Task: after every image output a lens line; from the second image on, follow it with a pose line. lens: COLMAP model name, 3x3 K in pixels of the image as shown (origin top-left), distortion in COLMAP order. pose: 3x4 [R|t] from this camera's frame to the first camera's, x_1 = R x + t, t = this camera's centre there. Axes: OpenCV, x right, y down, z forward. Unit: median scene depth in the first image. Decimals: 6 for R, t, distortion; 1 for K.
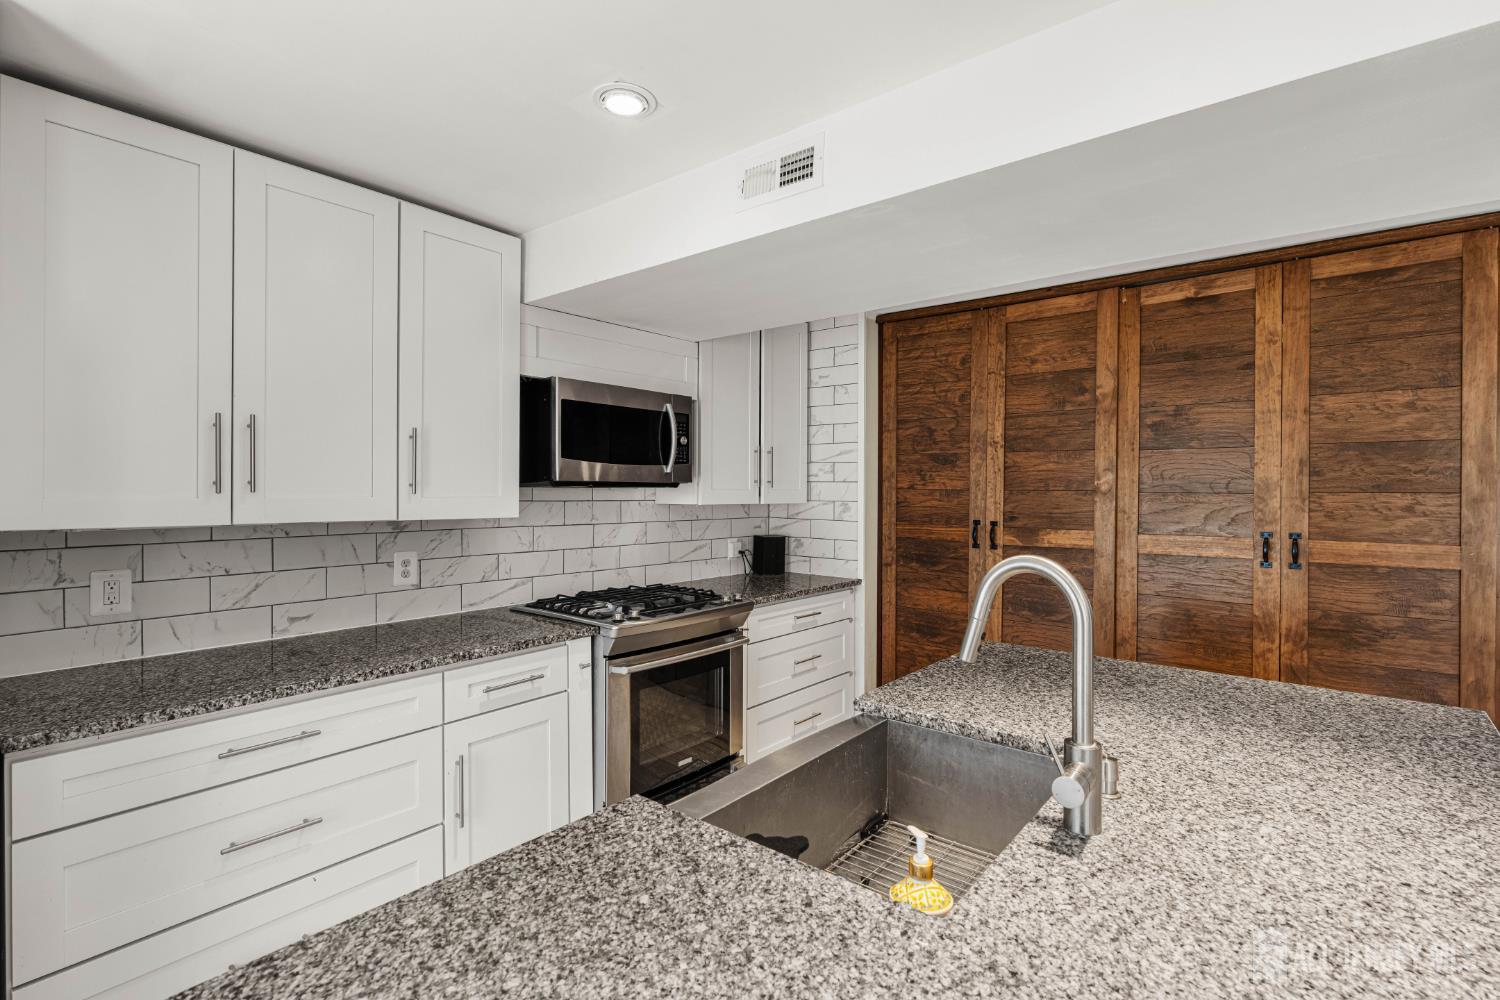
lens RADIAL K [[706.5, 0, 748.2], [0, 706.5, 491.8], [0, 0, 1]] dist [-0.000911, 0.000030]
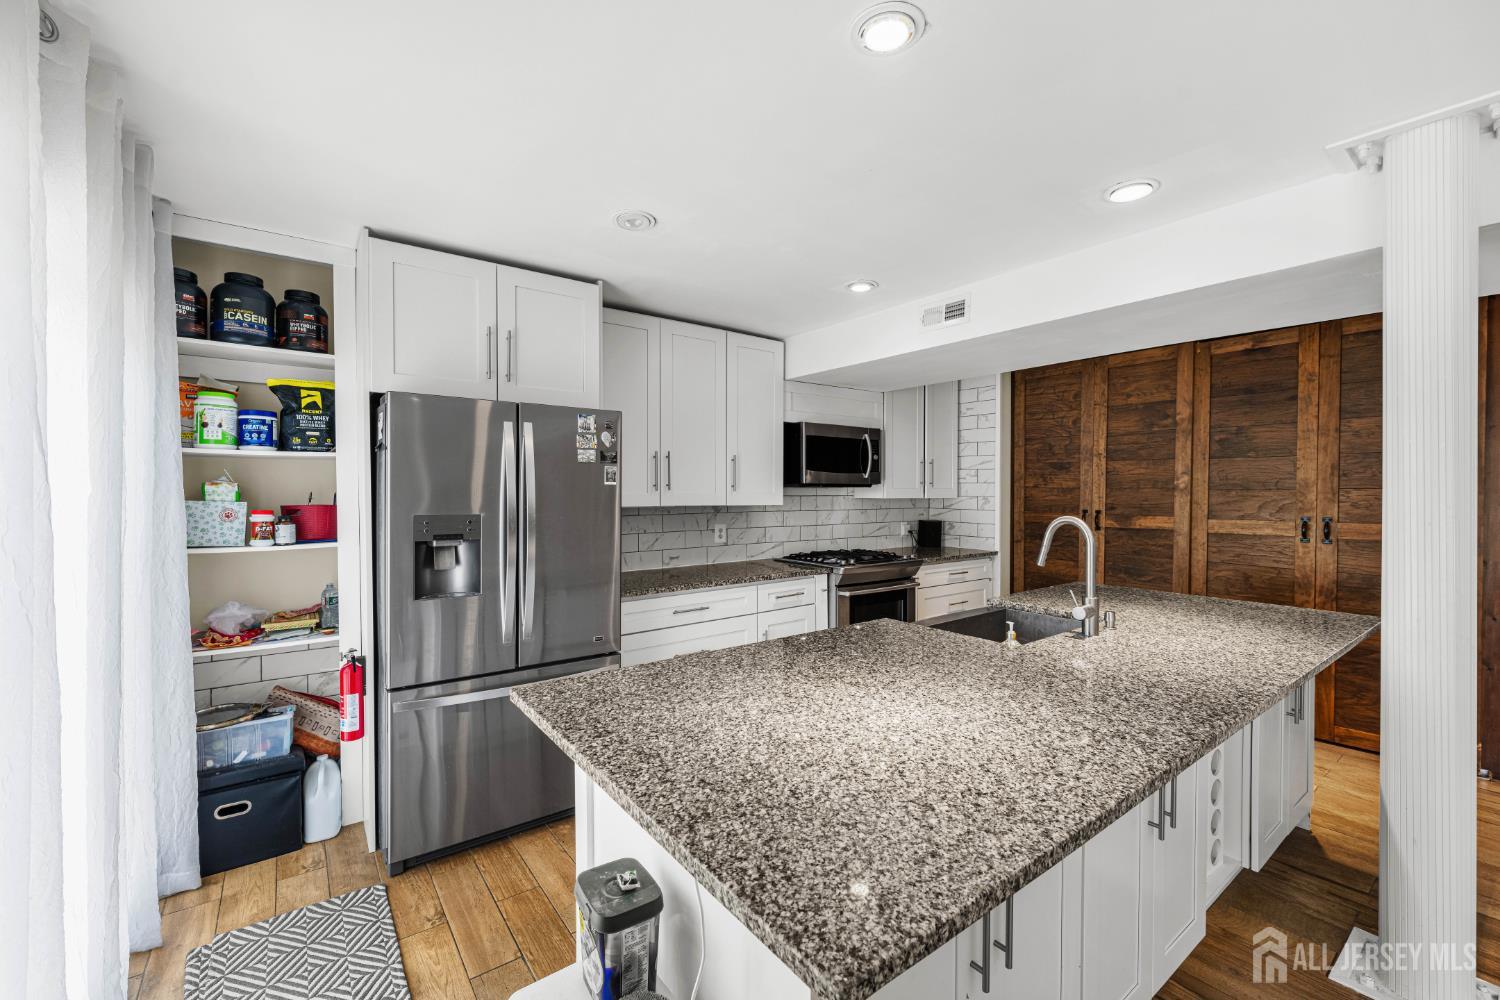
lens RADIAL K [[619.8, 0, 745.8], [0, 619.8, 499.2], [0, 0, 1]] dist [-0.002091, -0.000441]
pose [[0.971457, 0.000055, -0.237217, -0.049618], [0.002696, 0.999933, 0.011271, 0.004835], [0.237202, -0.011589, 0.971391, -0.444679]]
